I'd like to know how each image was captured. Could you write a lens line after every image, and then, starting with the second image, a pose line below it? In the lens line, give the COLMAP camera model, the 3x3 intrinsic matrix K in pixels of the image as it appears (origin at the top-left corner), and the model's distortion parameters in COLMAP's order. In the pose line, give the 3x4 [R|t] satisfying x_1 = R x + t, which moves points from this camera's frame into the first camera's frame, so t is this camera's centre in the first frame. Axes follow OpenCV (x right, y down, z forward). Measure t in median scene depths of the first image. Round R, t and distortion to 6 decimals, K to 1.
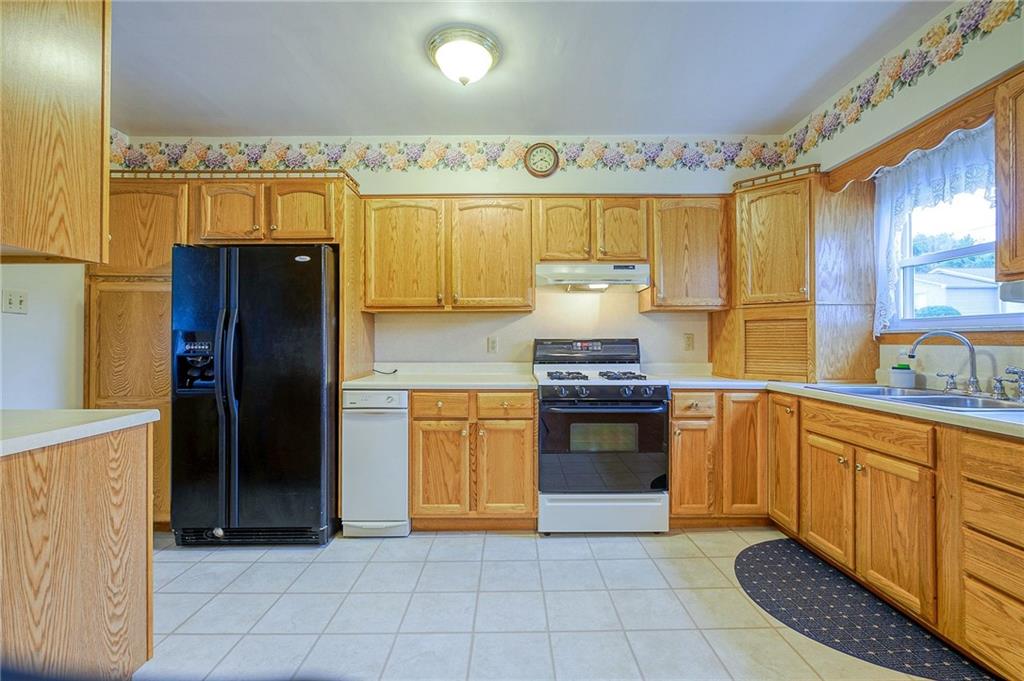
lens RADIAL K [[464.0, 0, 506.5], [0, 464.0, 335.6], [0, 0, 1]] dist [-0.001778, -0.000249]
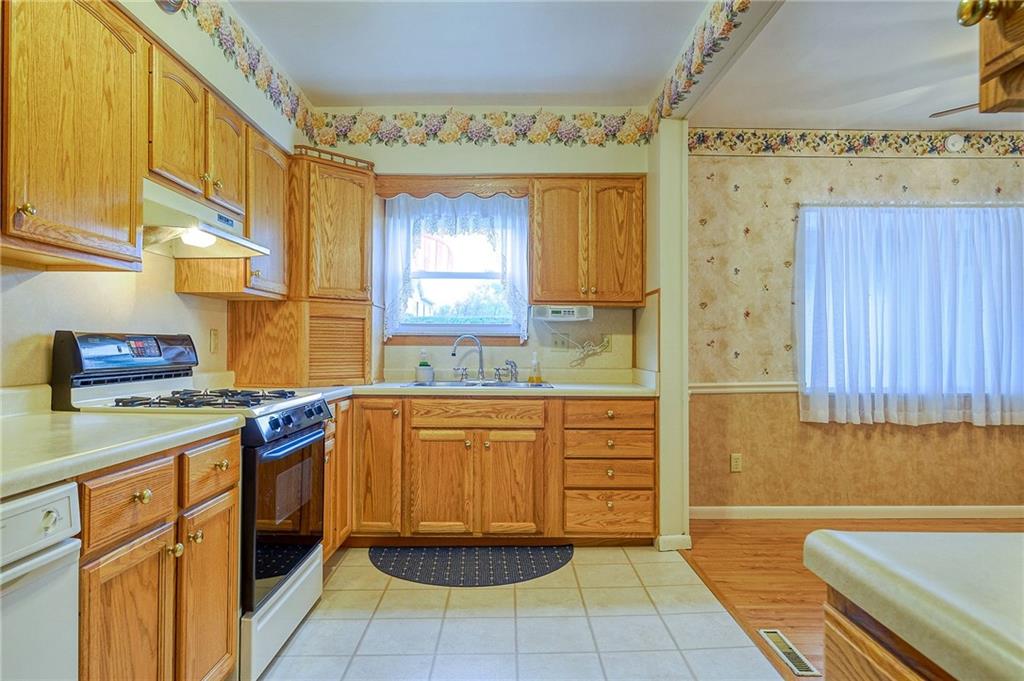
lens RADIAL K [[628.2, 0, 534.0], [0, 628.2, 342.1], [0, 0, 1]] dist [0.009156, -0.000245]
pose [[-0.039383, 0.008333, 0.999189, -0.671189], [-0.018248, 0.999792, -0.009057, 0.017819], [-0.999058, -0.018590, -0.039223, 0.687273]]
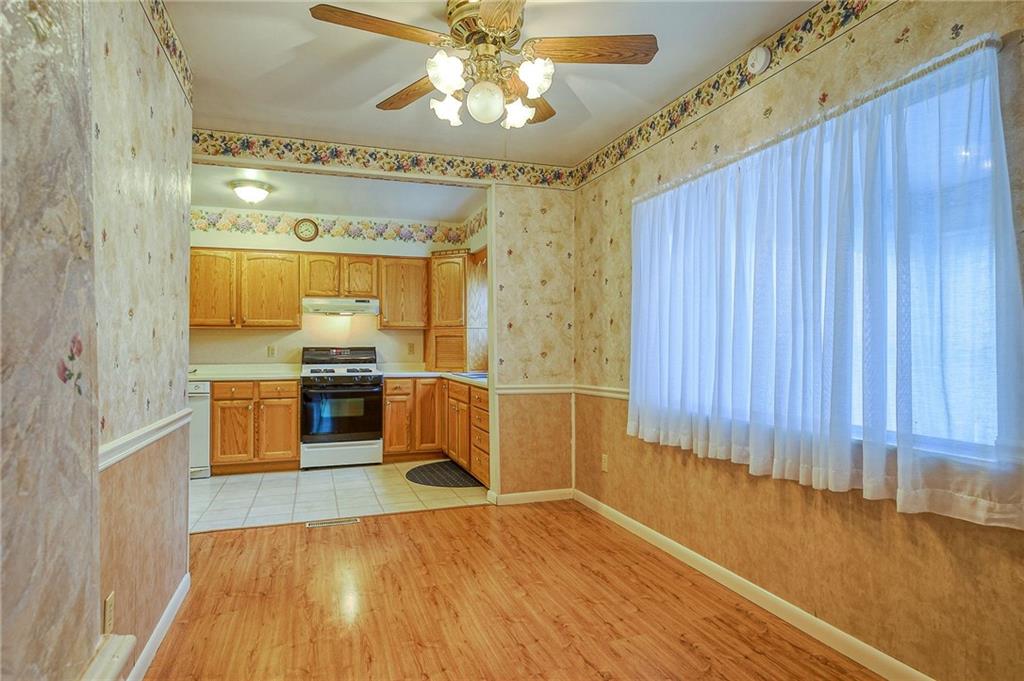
lens RADIAL K [[598.4, 0, 505.2], [0, 598.4, 335.0], [0, 0, 1]] dist [0.028667, 0.002534]
pose [[0.949520, 0.005447, 0.313659, 0.086674], [-0.004532, 0.999983, -0.003644, -0.031752], [-0.313674, 0.002039, 0.949529, -1.183481]]
